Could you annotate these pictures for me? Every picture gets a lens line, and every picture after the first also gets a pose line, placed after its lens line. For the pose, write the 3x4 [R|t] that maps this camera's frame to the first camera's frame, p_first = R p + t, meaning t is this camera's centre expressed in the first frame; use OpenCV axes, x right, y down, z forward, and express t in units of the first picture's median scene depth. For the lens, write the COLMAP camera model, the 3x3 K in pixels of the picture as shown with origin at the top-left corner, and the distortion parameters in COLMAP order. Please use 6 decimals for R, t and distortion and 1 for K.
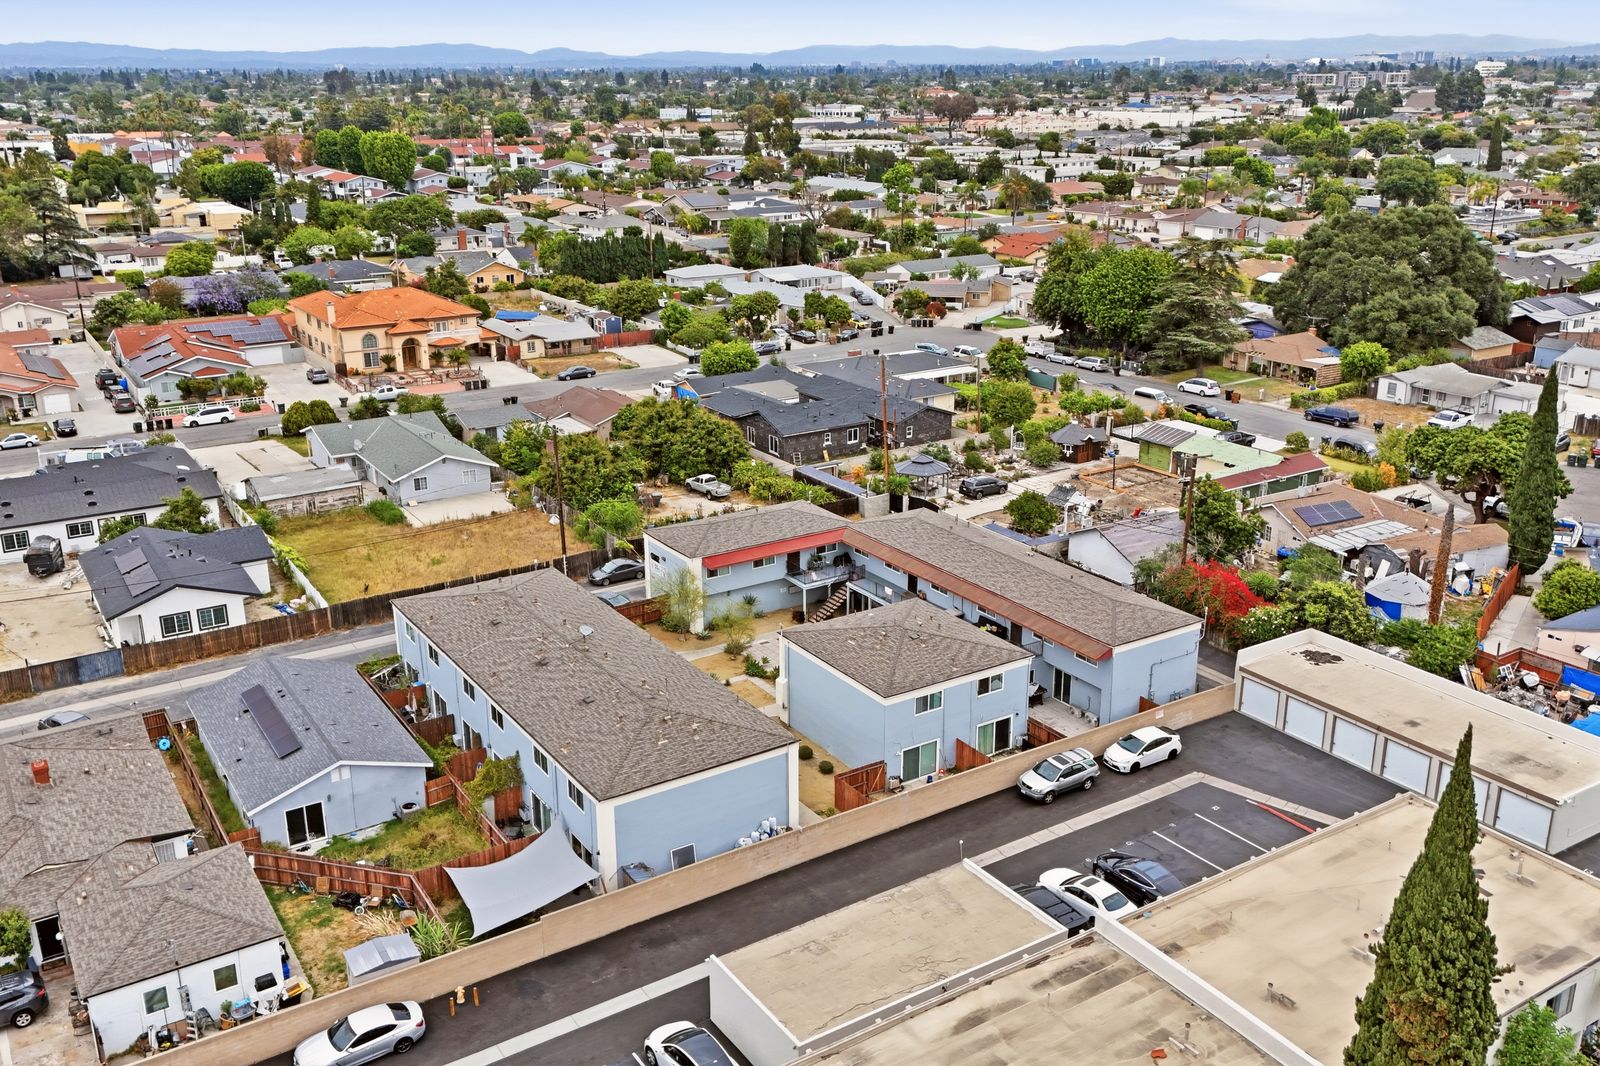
lens RADIAL K [[1376.7, 0, 800.0], [0, 1376.7, 533.0], [0, 0, 1]] dist [0.145224, -0.275010]
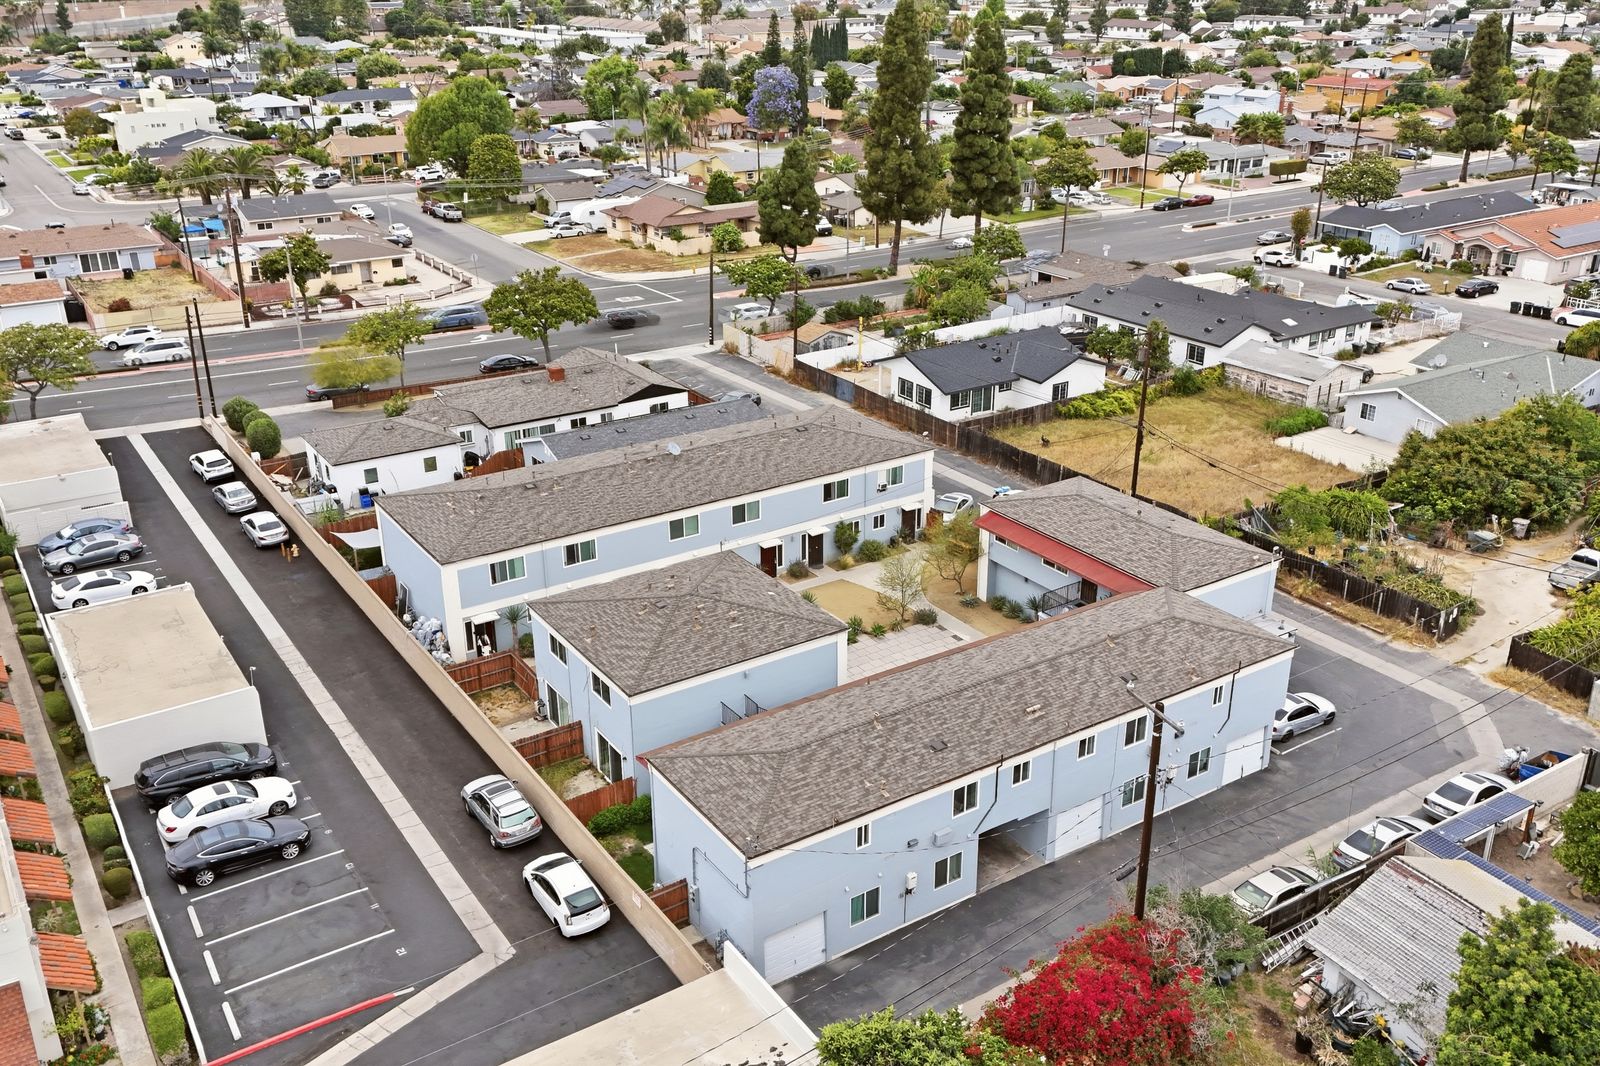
lens RADIAL K [[1377.1, 0, 827.7], [0, 1377.1, 532.8], [0, 0, 1]] dist [0.104974, -0.114686]
pose [[0.026182, 0.393773, -0.918835, 0.490873], [-0.311951, 0.876468, 0.366728, -0.172673], [0.949737, 0.277030, 0.145786, 0.600119]]
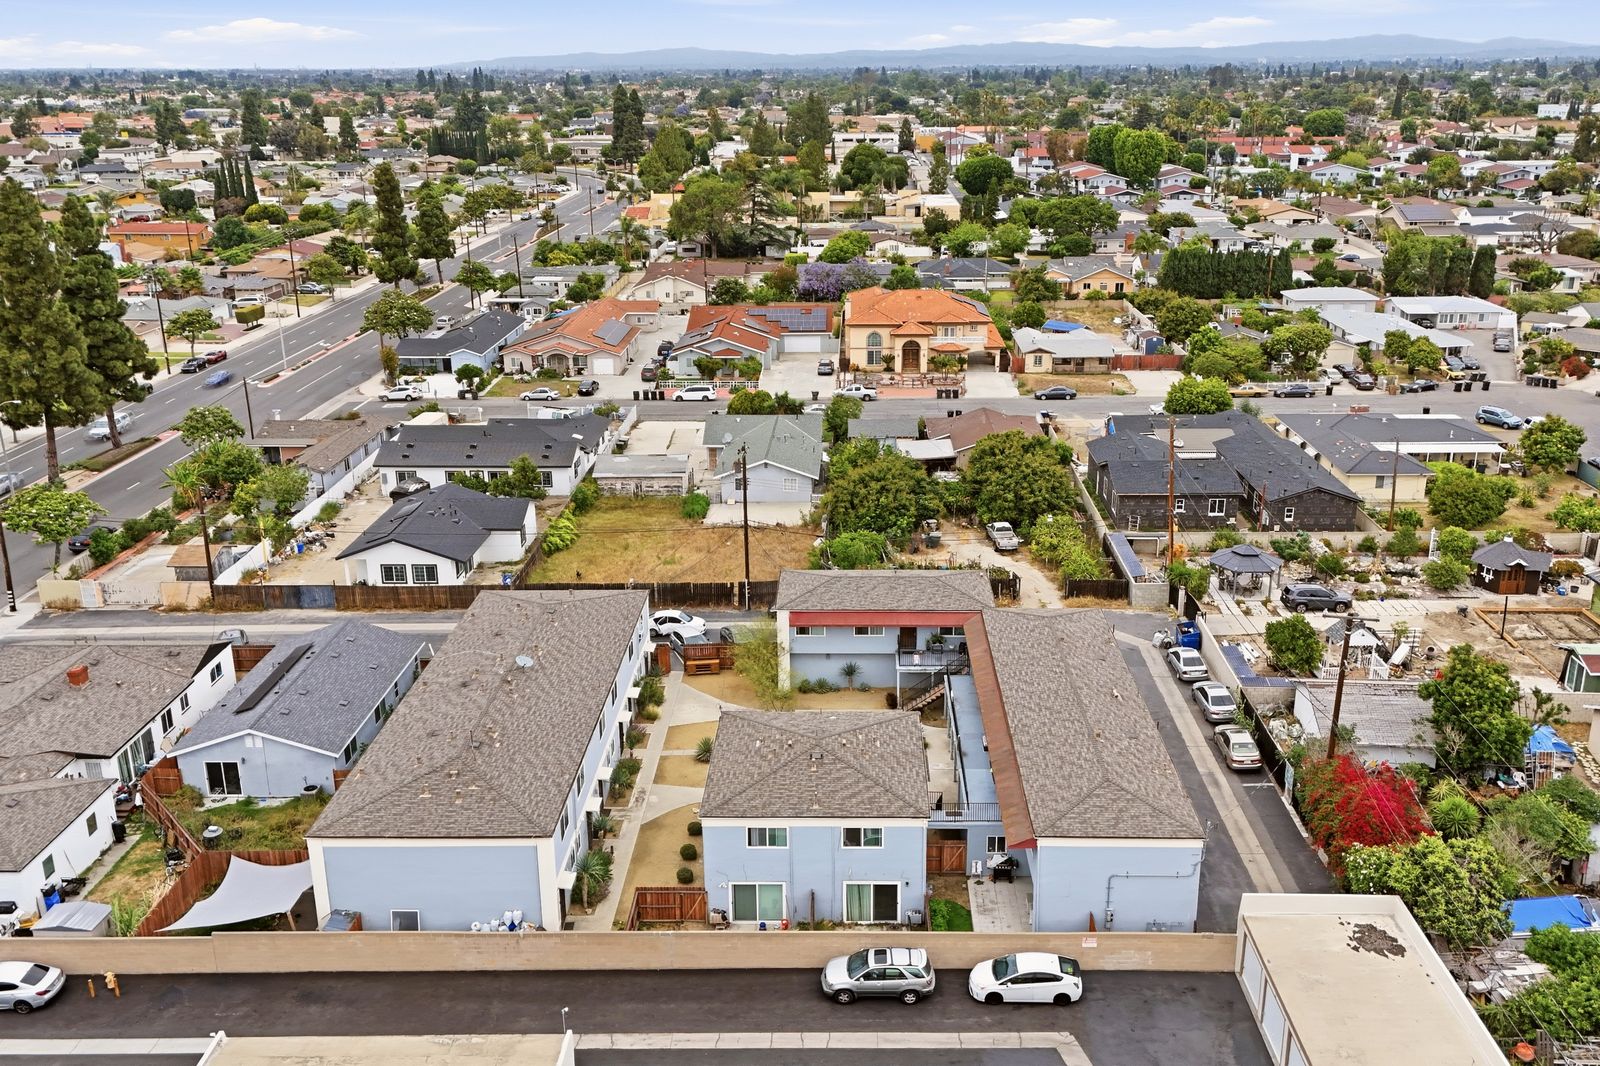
lens RADIAL K [[1377.1, 0, 827.7], [0, 1377.1, 532.8], [0, 0, 1]] dist [0.104974, -0.114686]
pose [[0.832827, 0.176174, -0.524749, 0.314866], [-0.174297, 0.983240, 0.053478, -0.065024], [0.525376, 0.046924, 0.849575, 0.176154]]
